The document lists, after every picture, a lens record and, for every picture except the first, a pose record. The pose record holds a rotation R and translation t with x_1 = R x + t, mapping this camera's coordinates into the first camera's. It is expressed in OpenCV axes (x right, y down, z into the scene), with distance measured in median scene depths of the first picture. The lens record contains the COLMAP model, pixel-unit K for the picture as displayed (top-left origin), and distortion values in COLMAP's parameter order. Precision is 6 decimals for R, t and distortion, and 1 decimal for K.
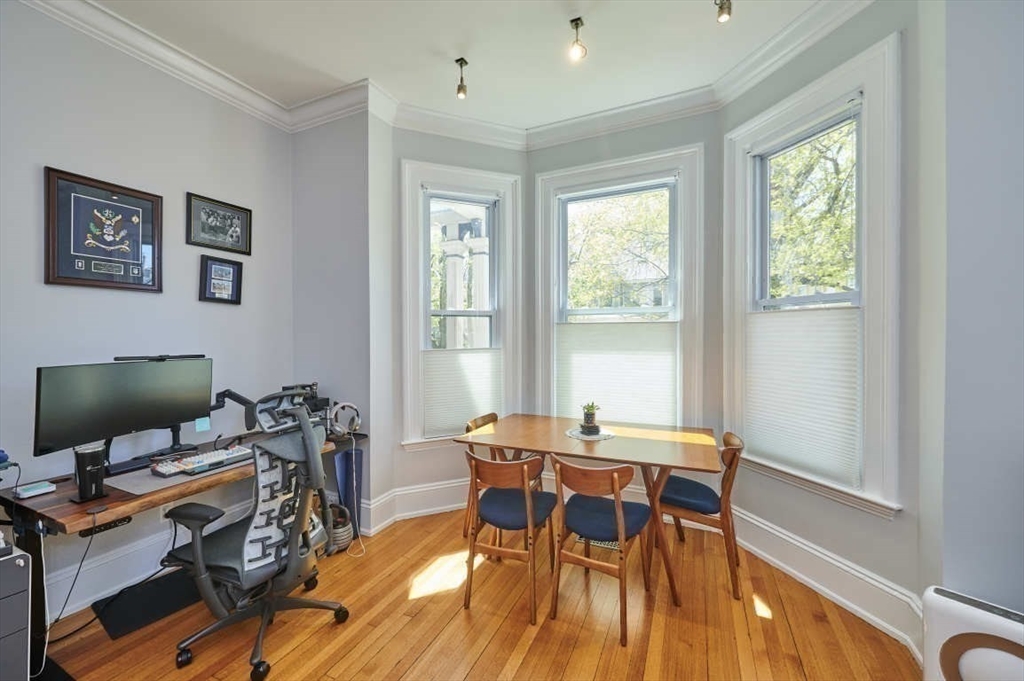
lens RADIAL K [[407.0, 0, 508.0], [0, 407.0, 340.2], [0, 0, 1]] dist [-0.001308, -0.000462]
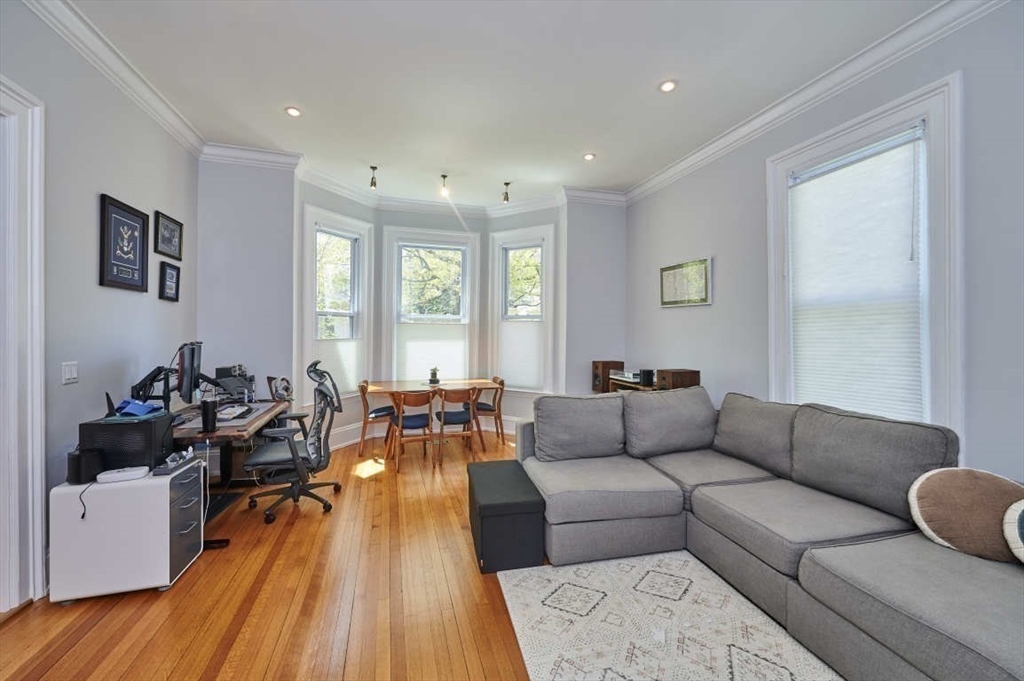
lens RADIAL K [[407.0, 0, 508.0], [0, 407.0, 340.2], [0, 0, 1]] dist [-0.001308, -0.000462]
pose [[0.747724, -0.001766, 0.664008, -0.782272], [-0.007154, 0.999917, 0.010716, 0.007709], [-0.663971, -0.012762, 0.747649, -0.611334]]
